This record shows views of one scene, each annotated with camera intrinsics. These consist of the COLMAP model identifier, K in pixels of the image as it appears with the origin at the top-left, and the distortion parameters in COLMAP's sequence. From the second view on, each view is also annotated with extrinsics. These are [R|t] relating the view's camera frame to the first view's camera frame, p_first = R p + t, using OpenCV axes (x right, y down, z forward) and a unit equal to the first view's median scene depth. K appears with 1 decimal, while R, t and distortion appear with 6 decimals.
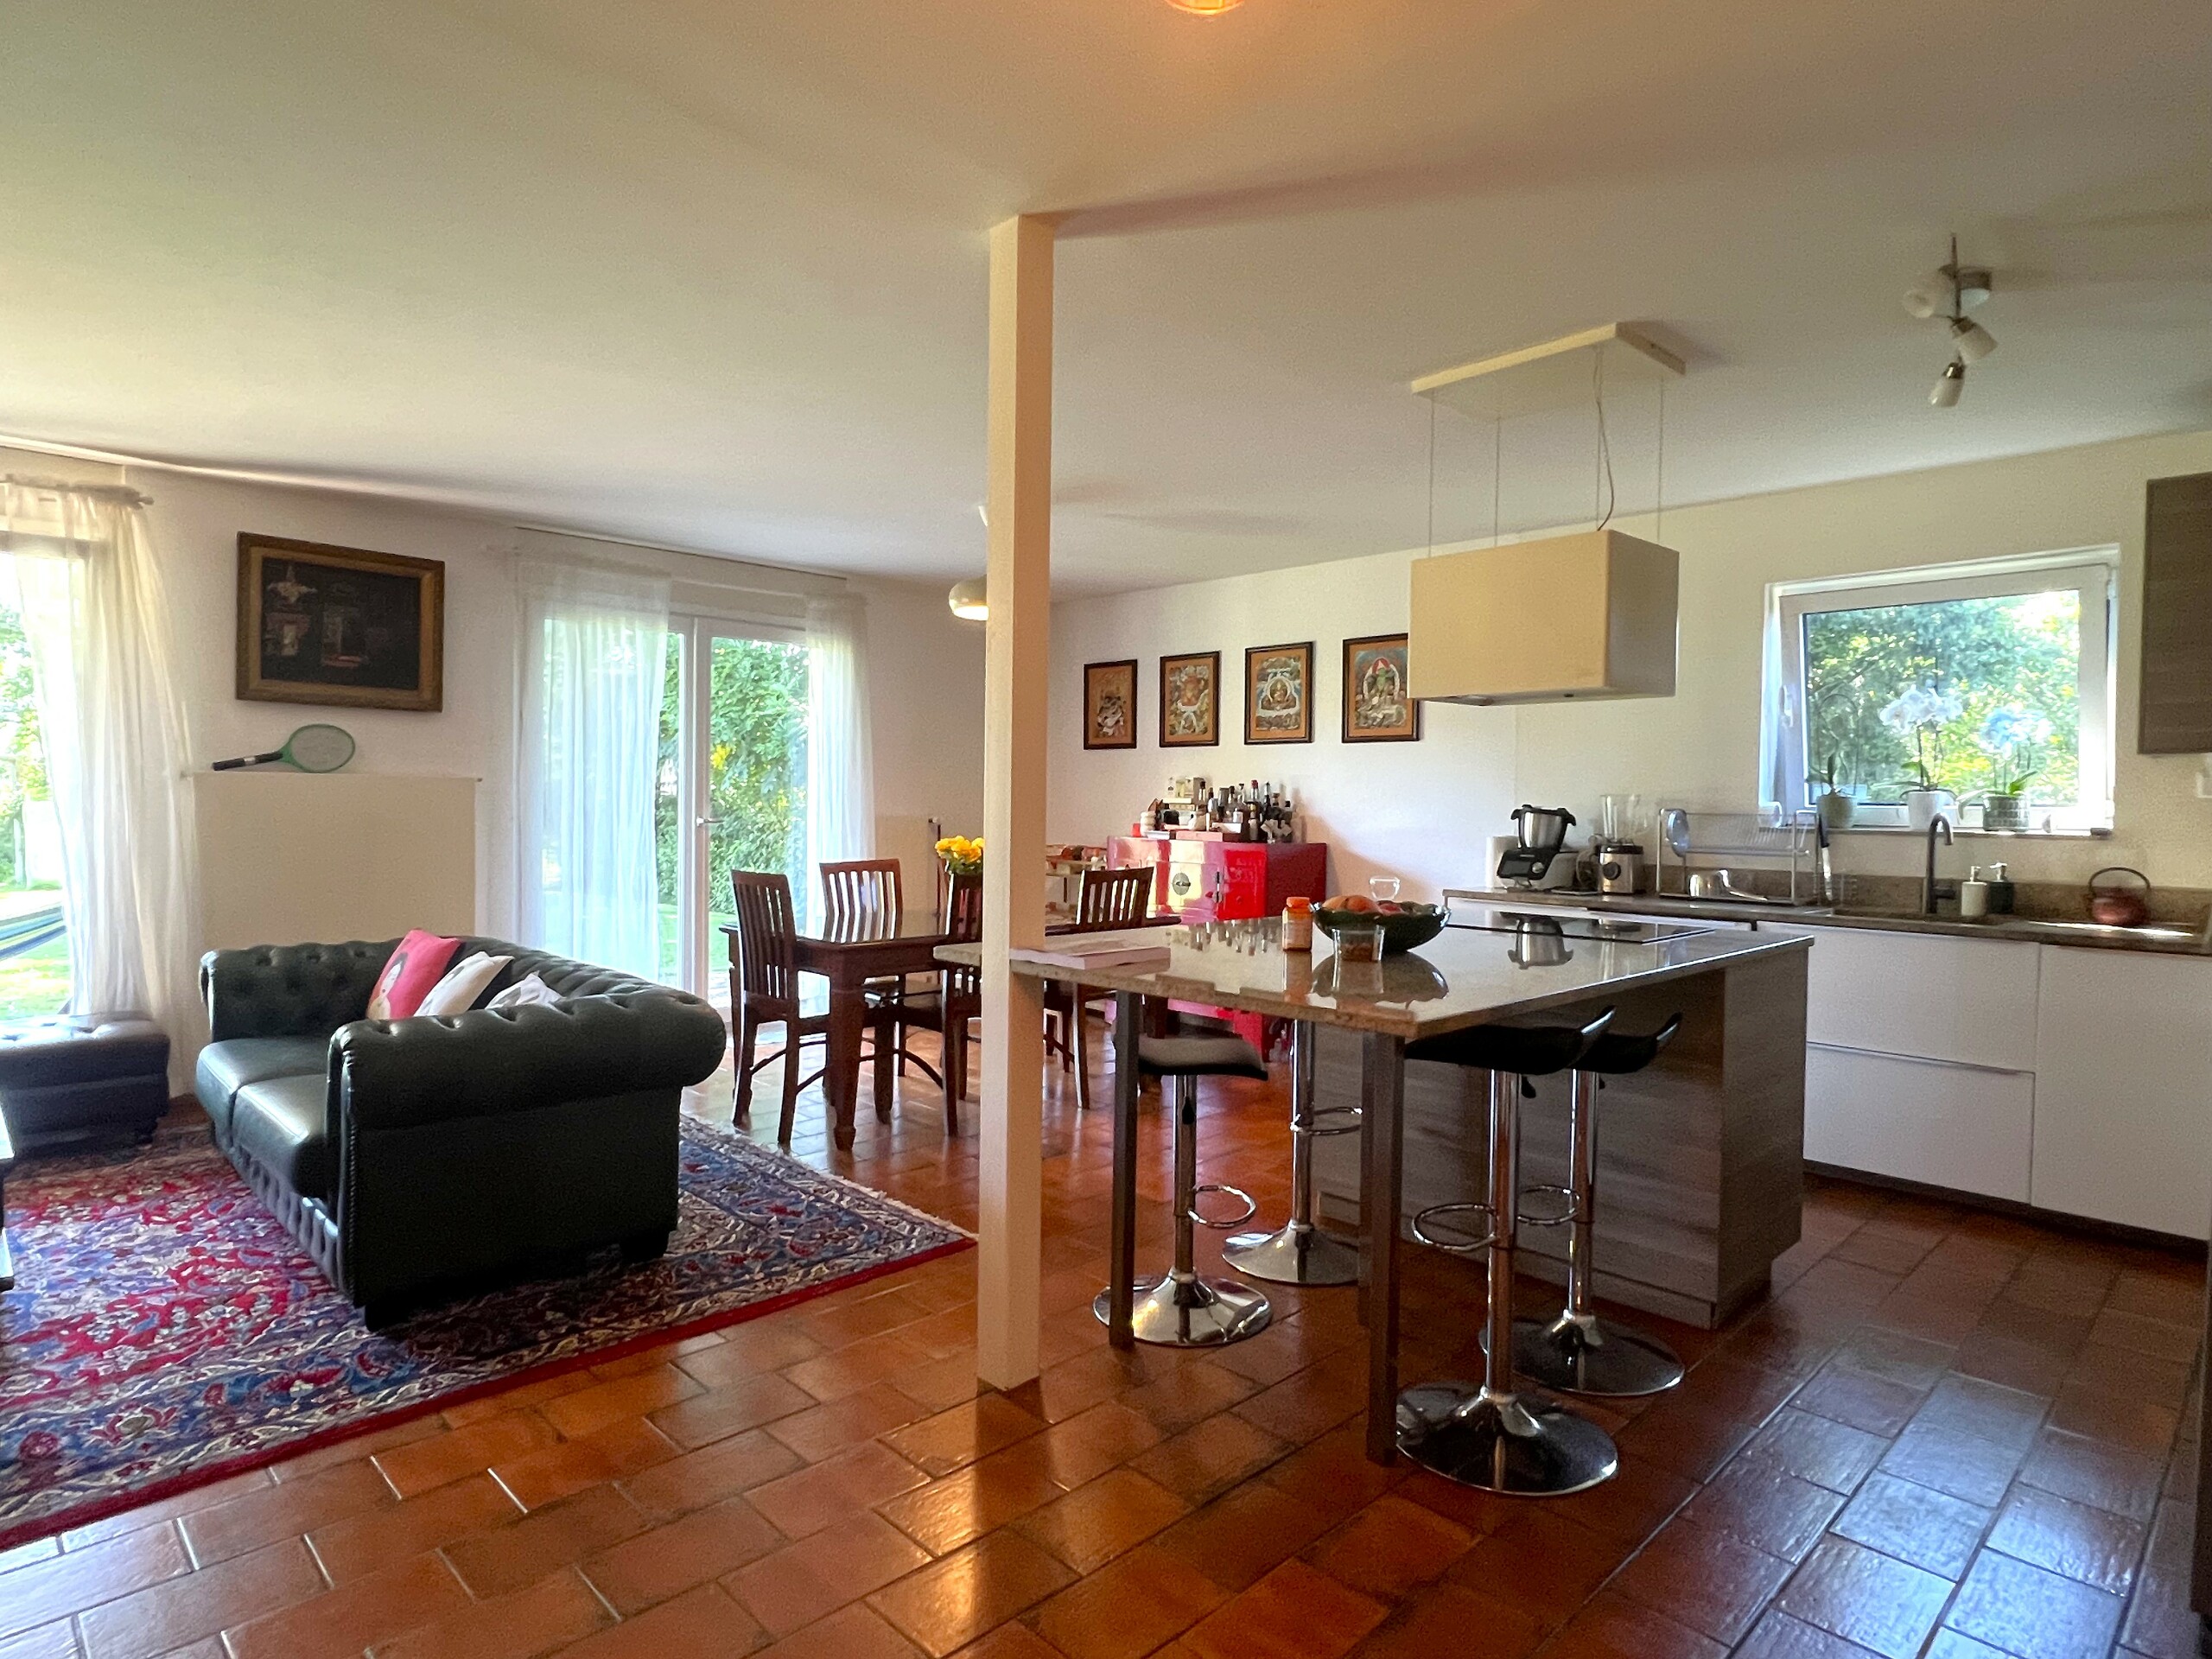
lens RADIAL K [[1226.5, 0, 1097.1], [0, 1226.5, 831.3], [0, 0, 1]] dist [-0.001279, 0.000687]
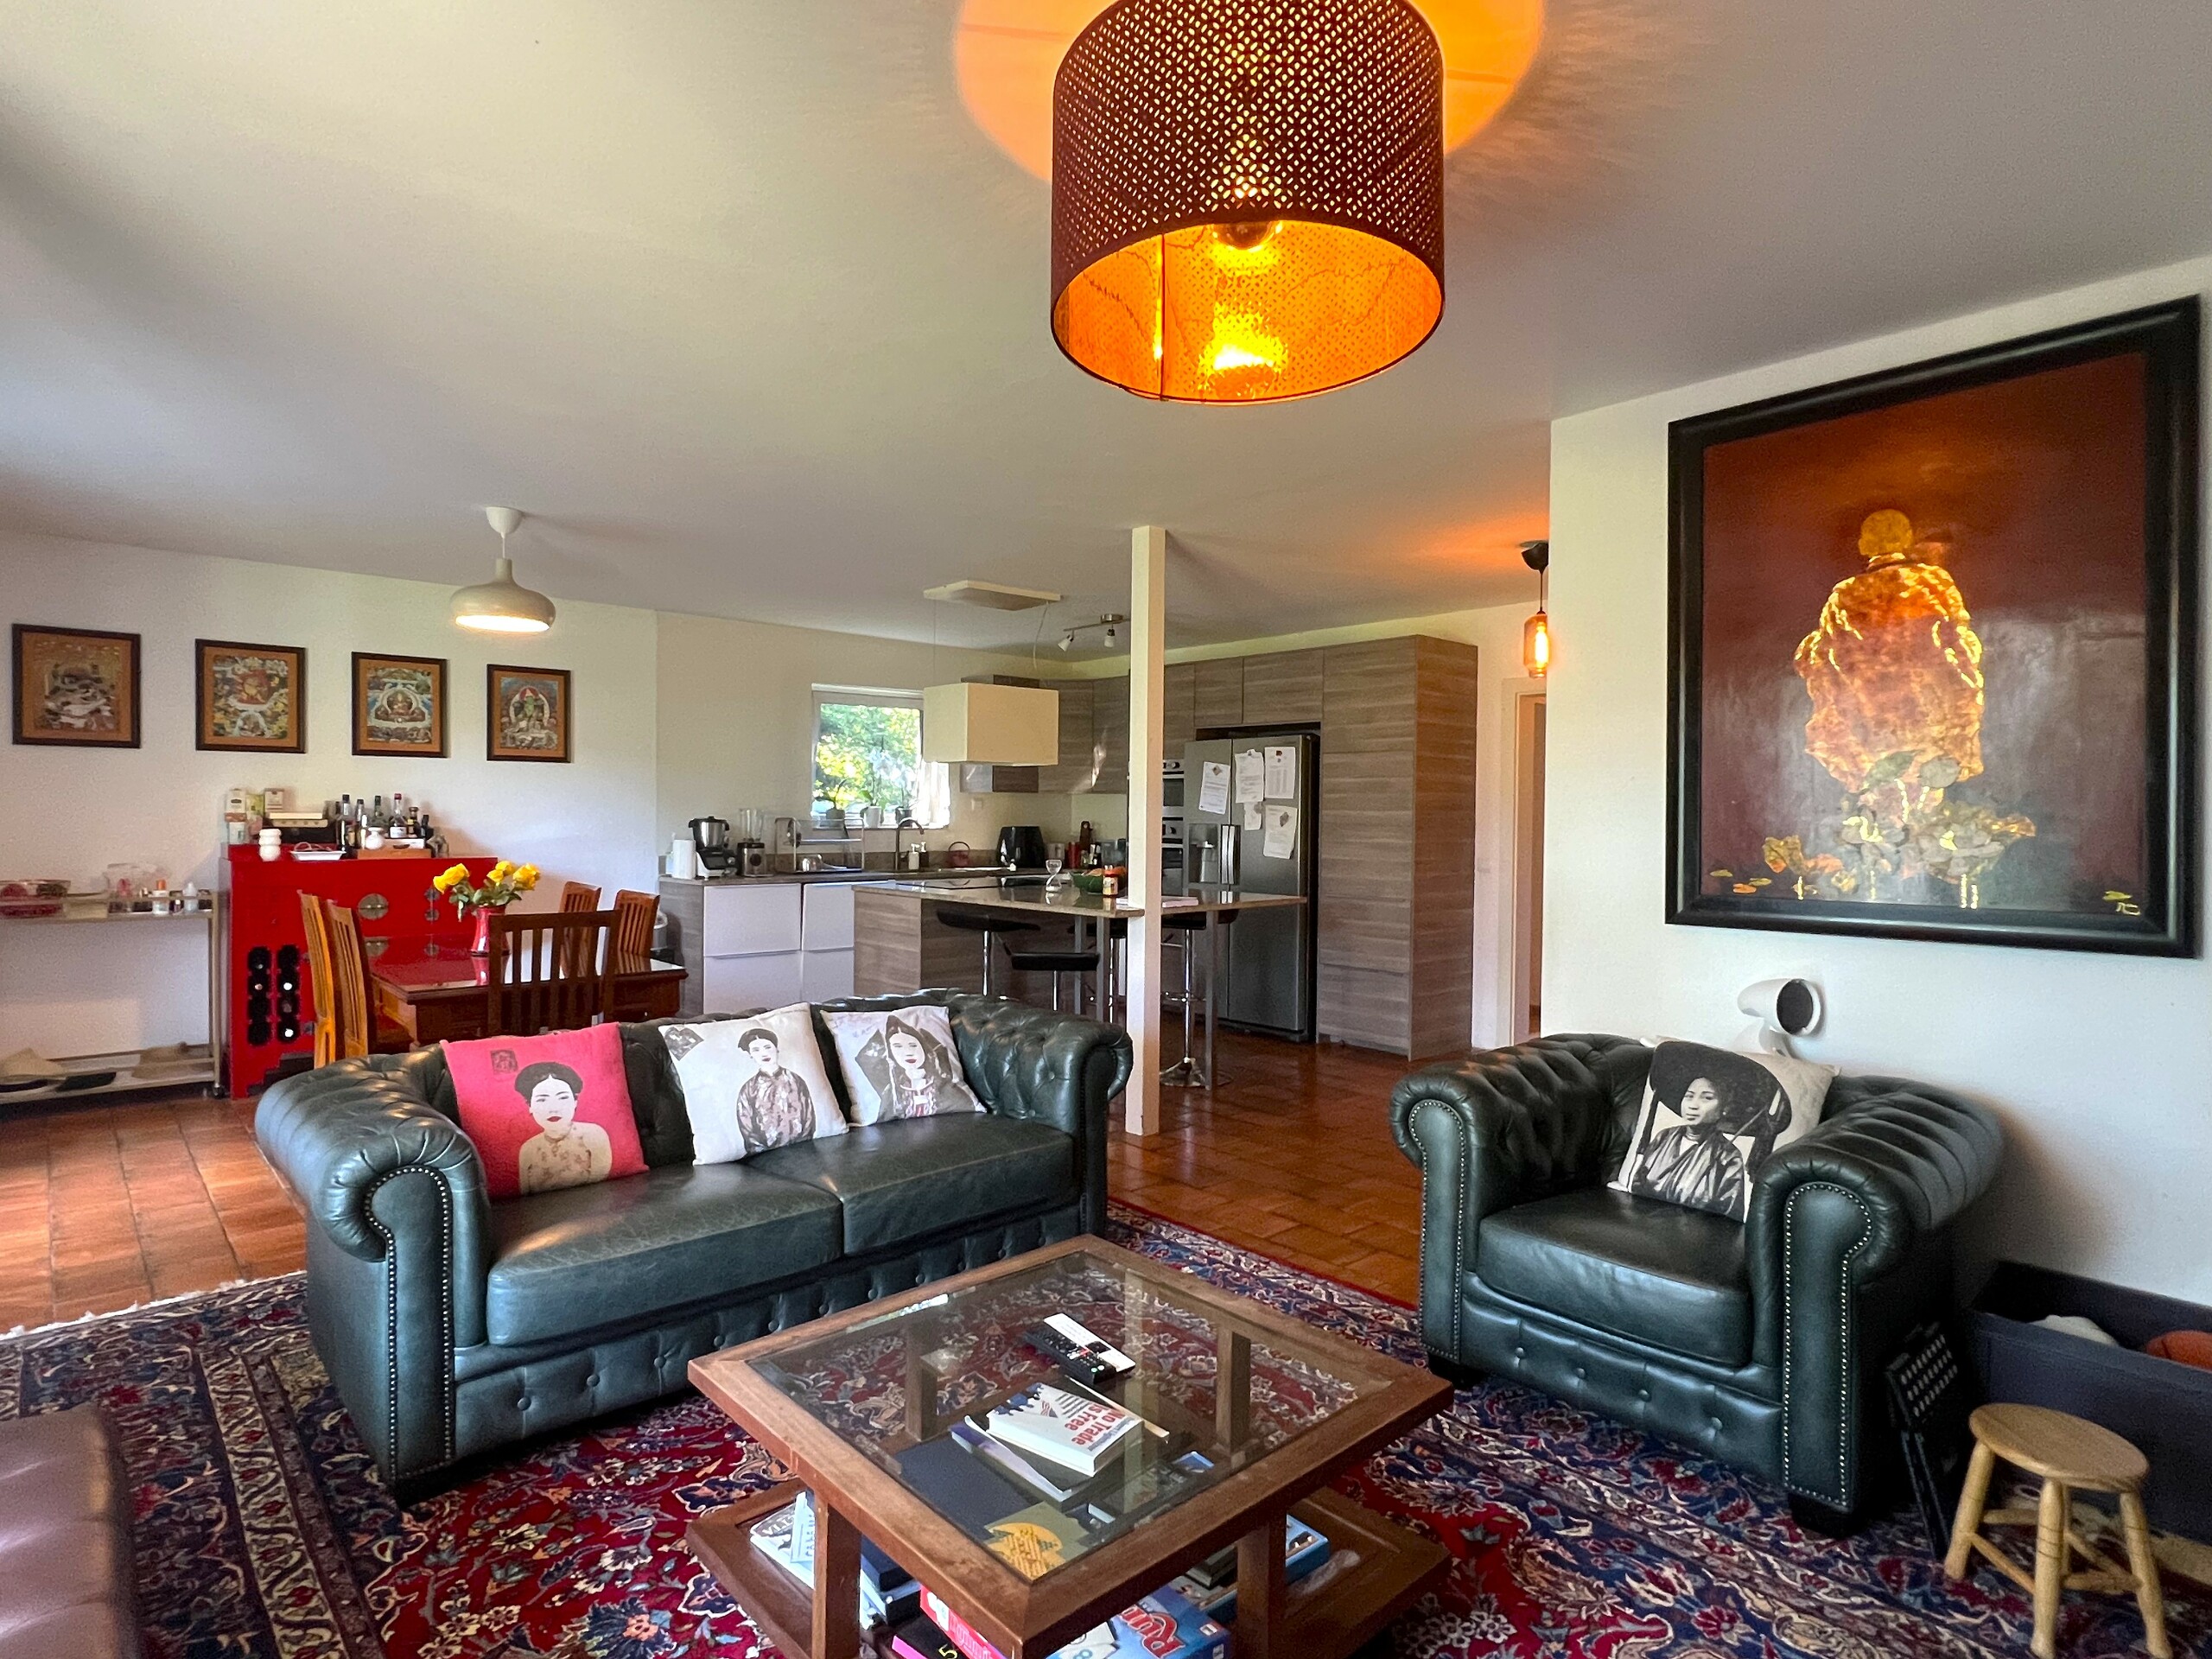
lens RADIAL K [[1163.4, 0, 1095.7], [0, 1163.4, 825.6], [0, 0, 1]] dist [-0.002467, 0.001758]
pose [[0.035159, -0.025091, 0.999067, -0.802508], [0.019367, 0.999514, 0.024420, -0.029768], [-0.999194, 0.018490, 0.035628, 0.435853]]
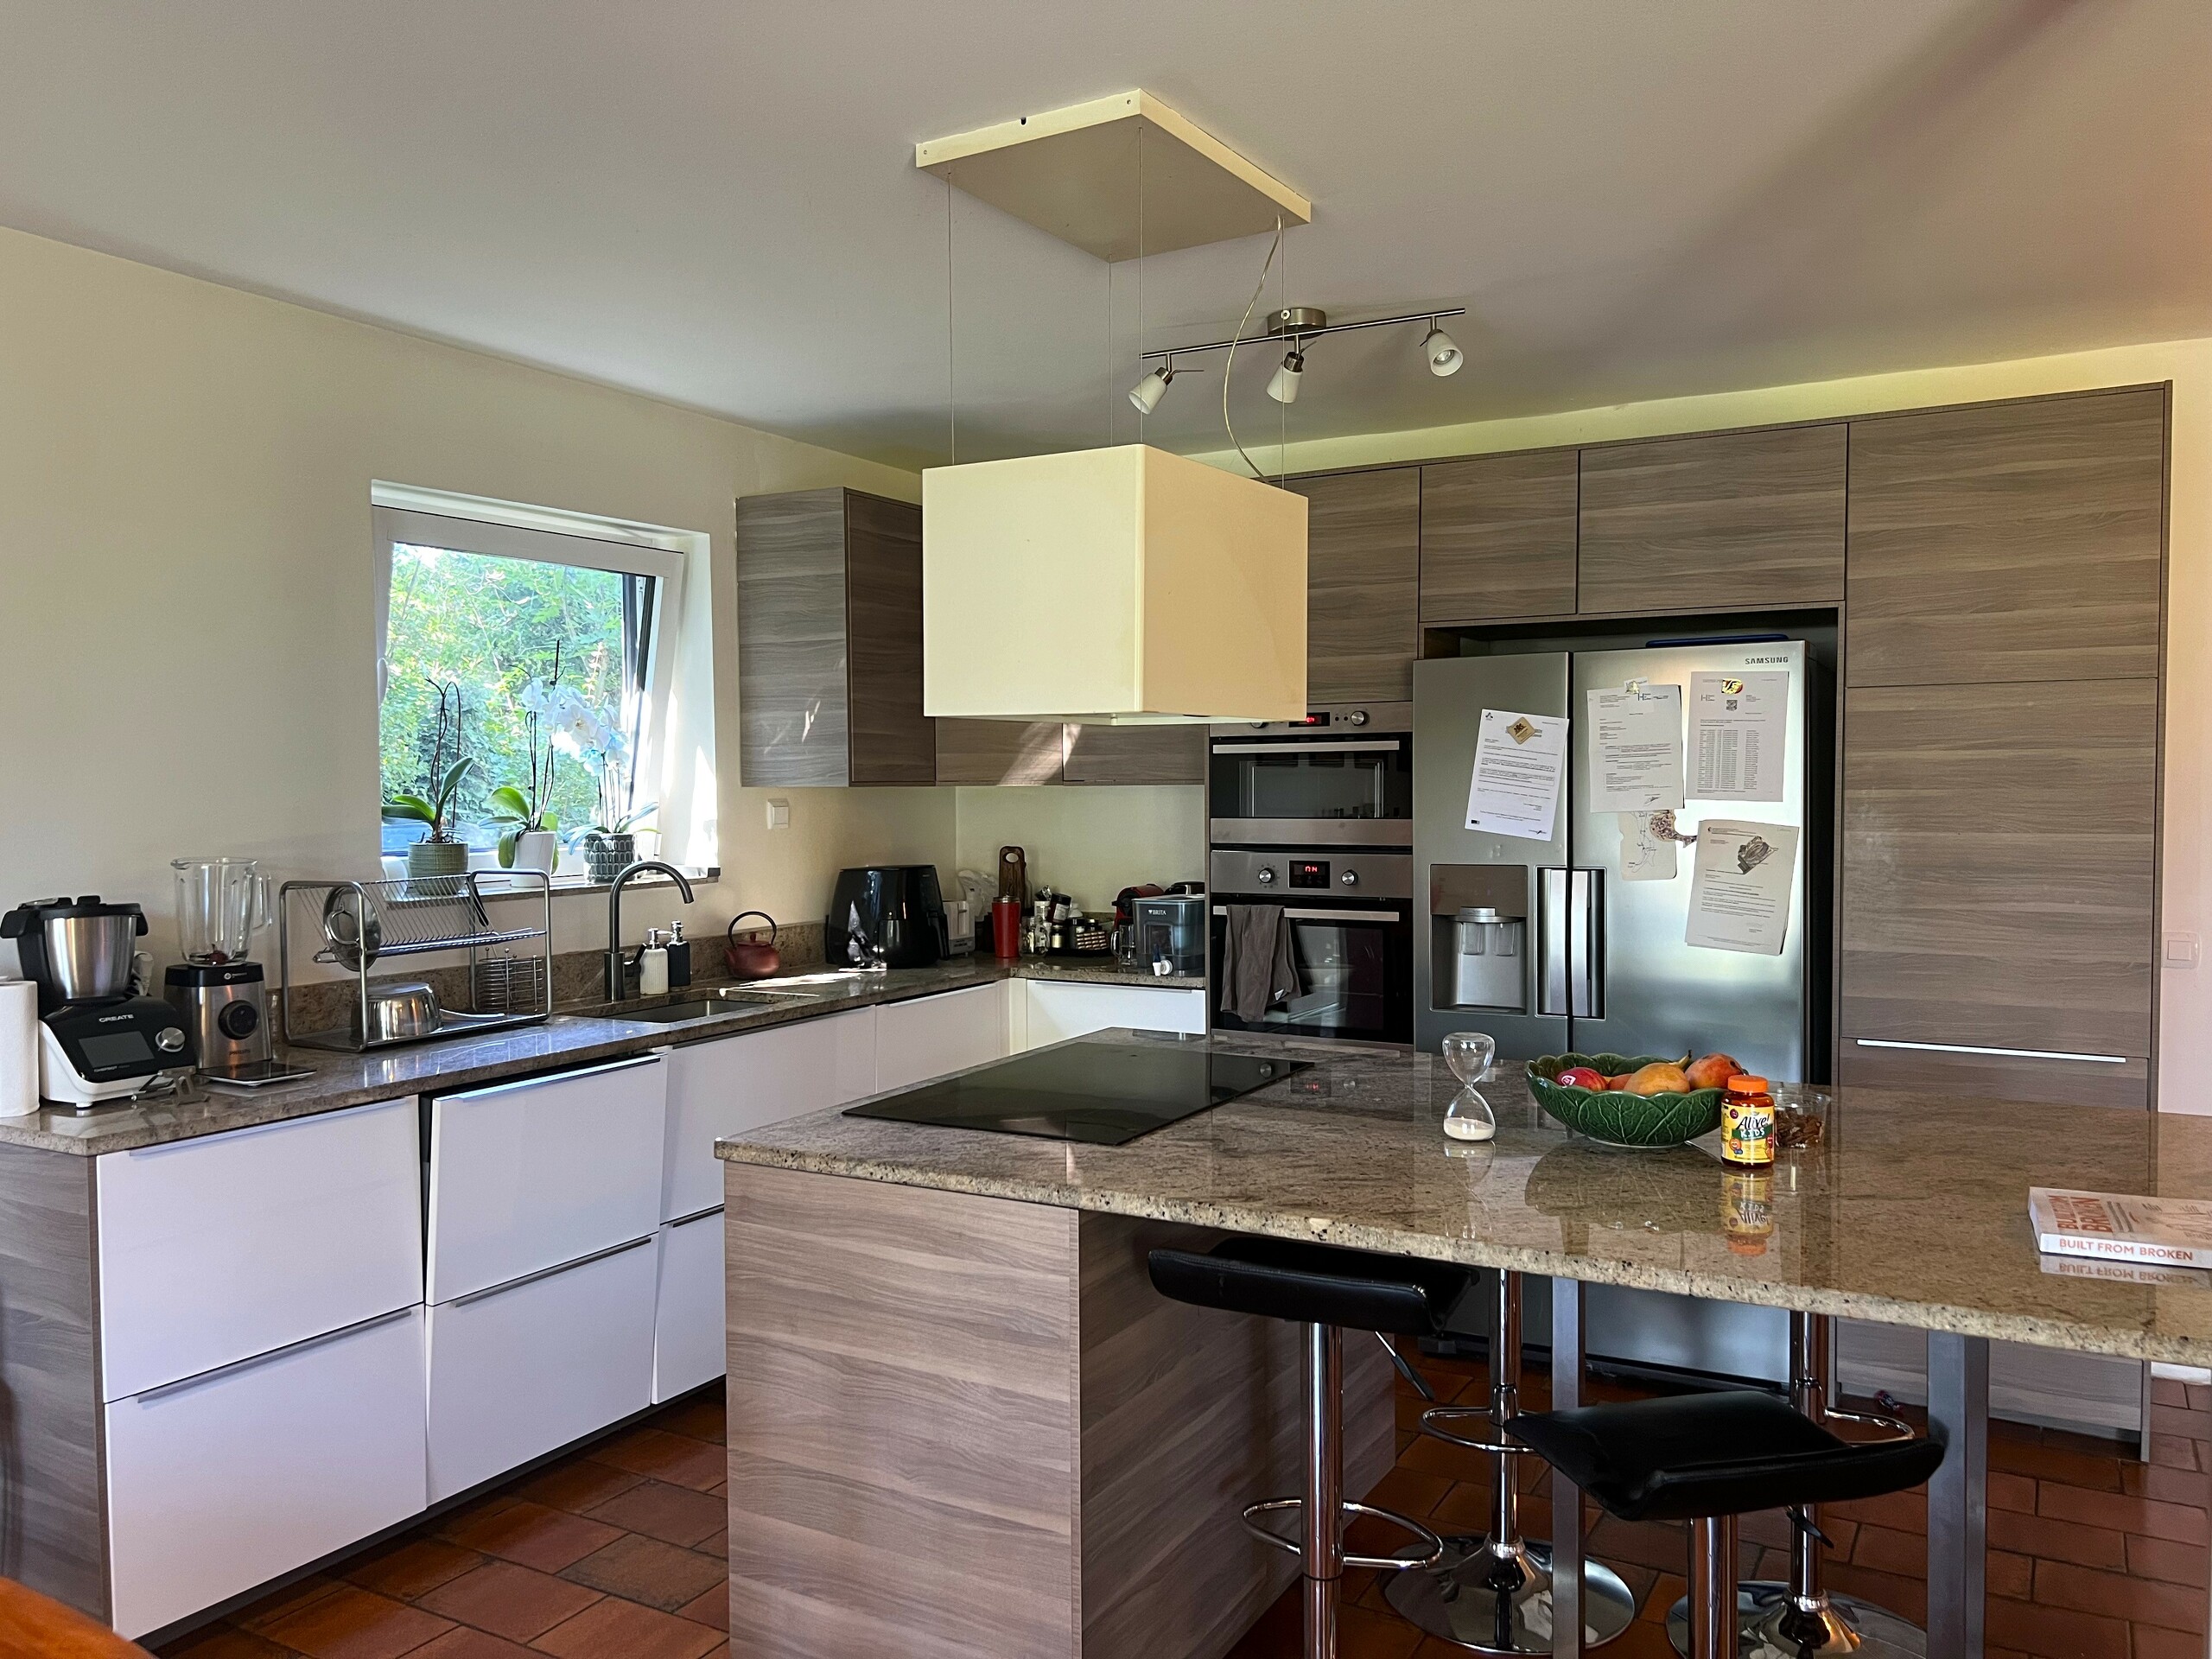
lens RADIAL K [[1699.8, 0, 1114.4], [0, 1699.8, 821.9], [0, 0, 1]] dist [0.038163, -0.003486]
pose [[-0.277275, -0.038097, 0.960035, -0.257404], [0.029815, 0.998391, 0.048231, -0.054781], [-0.960328, 0.041997, -0.275693, 0.696219]]
